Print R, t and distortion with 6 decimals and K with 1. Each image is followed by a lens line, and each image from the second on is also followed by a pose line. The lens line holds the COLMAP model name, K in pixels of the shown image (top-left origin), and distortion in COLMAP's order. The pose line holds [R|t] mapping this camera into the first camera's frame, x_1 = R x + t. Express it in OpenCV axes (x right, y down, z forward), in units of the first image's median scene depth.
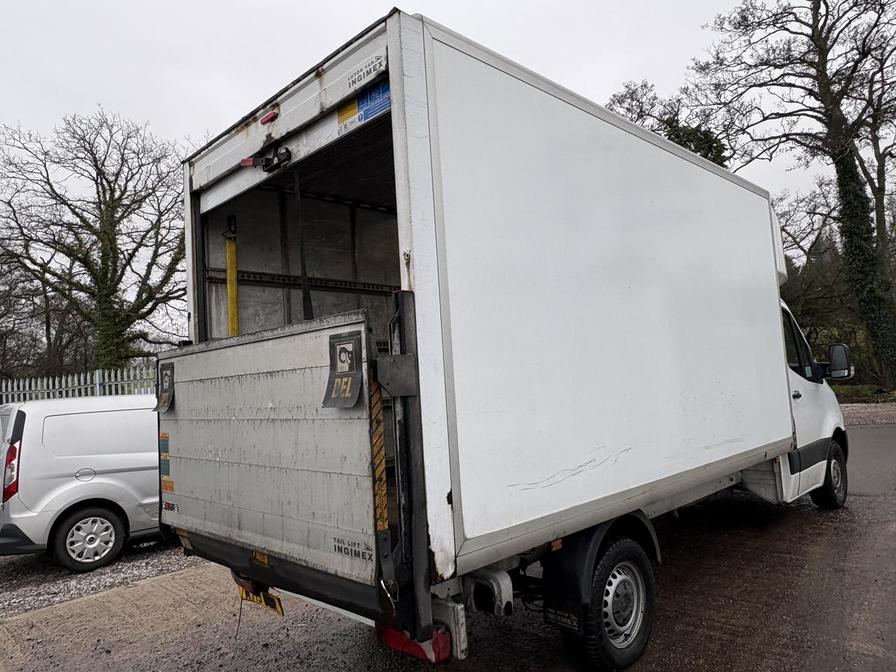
lens RADIAL K [[620.2, 0, 448.0], [0, 620.2, 336.0], [0, 0, 1]] dist [0.001520, -0.000983]
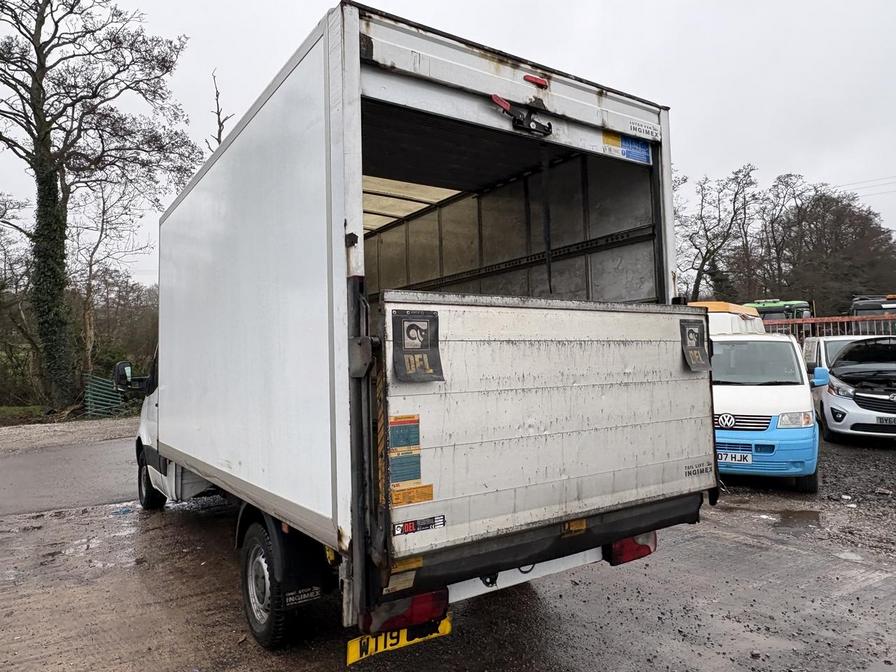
lens RADIAL K [[621.4, 0, 447.5], [0, 621.4, 332.1], [0, 0, 1]] dist [0.004128, -0.001285]
pose [[0.188511, 0.111197, 0.975756, -1.362392], [-0.057527, 0.993113, -0.102061, 0.165161], [-0.980385, -0.036893, 0.193610, 1.036957]]
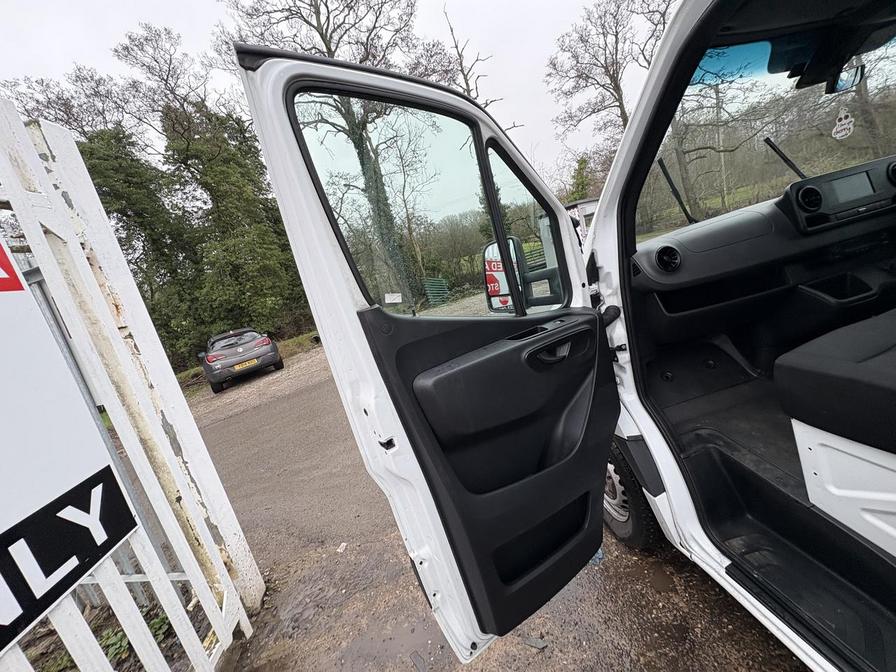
lens RADIAL K [[355.3, 0, 448.2], [0, 355.3, 337.3], [0, 0, 1]] dist [-0.000845, 0.000161]
pose [[0.590118, -0.233640, 0.772770, 0.311479], [0.156950, 0.972146, 0.174067, 0.154736], [-0.791914, 0.018566, 0.610350, 2.526305]]
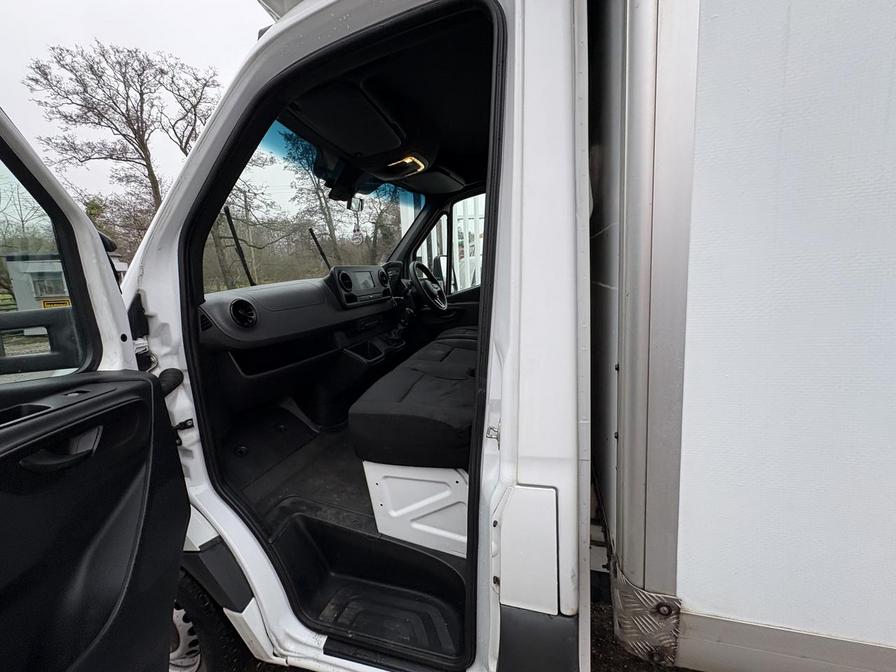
lens RADIAL K [[355.3, 0, 448.2], [0, 355.3, 337.3], [0, 0, 1]] dist [-0.000845, 0.000161]
pose [[-0.482834, -0.059237, 0.873706, 0.386855], [0.033746, 0.995710, 0.086159, 0.181109], [-0.875062, 0.071085, -0.478763, 2.571613]]
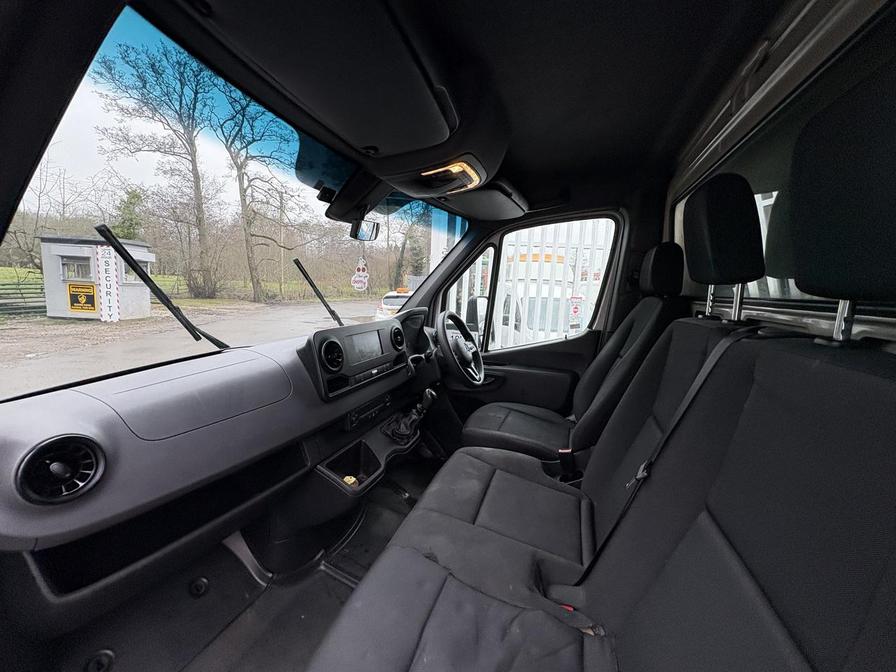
lens RADIAL K [[356.6, 0, 446.1], [0, 356.6, 335.6], [0, 0, 1]] dist [-0.000229, -0.000064]
pose [[-0.425873, -0.067433, 0.902267, 0.615462], [-0.065790, 0.996887, 0.043451, 0.091645], [-0.902388, -0.040855, -0.428983, 2.483922]]
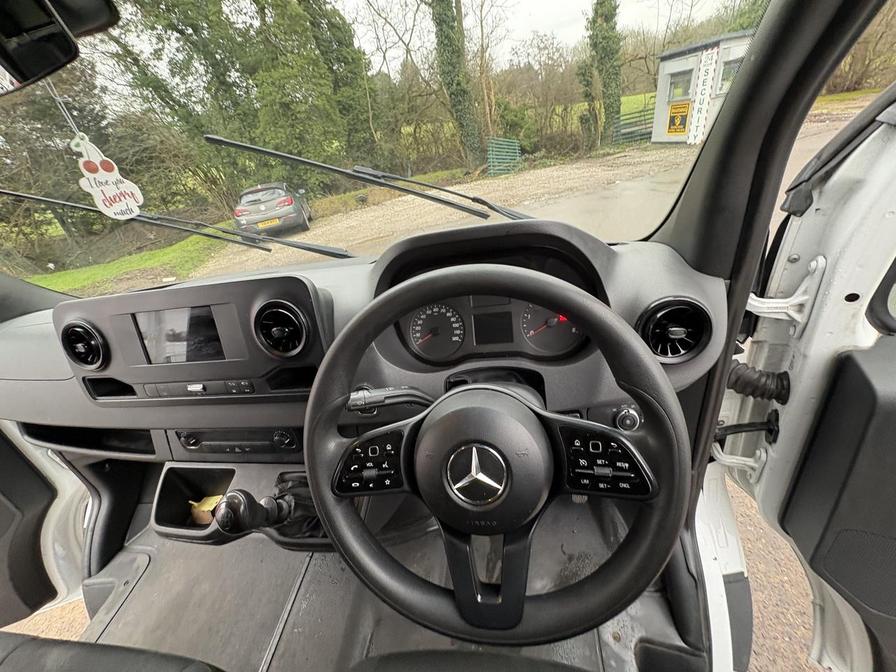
lens RADIAL K [[358.3, 0, 448.4], [0, 358.3, 334.6], [0, 0, 1]] dist [0.000071, 0.000252]
pose [[0.806239, -0.341862, 0.482813, 1.058057], [0.072190, 0.866883, 0.493258, 0.035954], [-0.587168, -0.362830, 0.723594, 2.146406]]
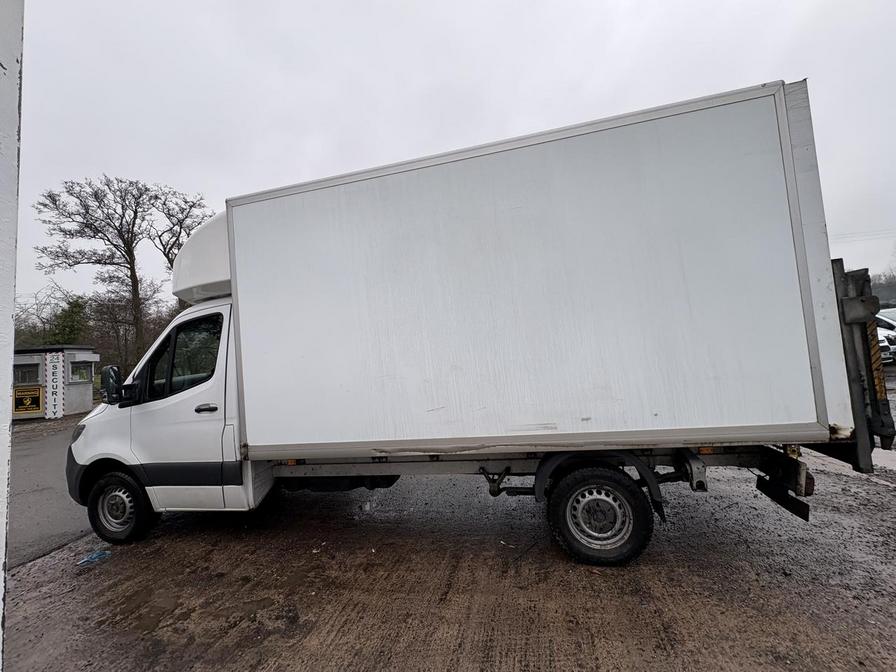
lens RADIAL K [[355.3, 0, 448.2], [0, 355.3, 337.3], [0, 0, 1]] dist [-0.000845, 0.000161]
pose [[-0.536100, 0.141455, 0.832218, -0.726077], [0.058625, 0.989719, -0.130460, 0.224102], [-0.842116, -0.021151, -0.538881, 2.425028]]
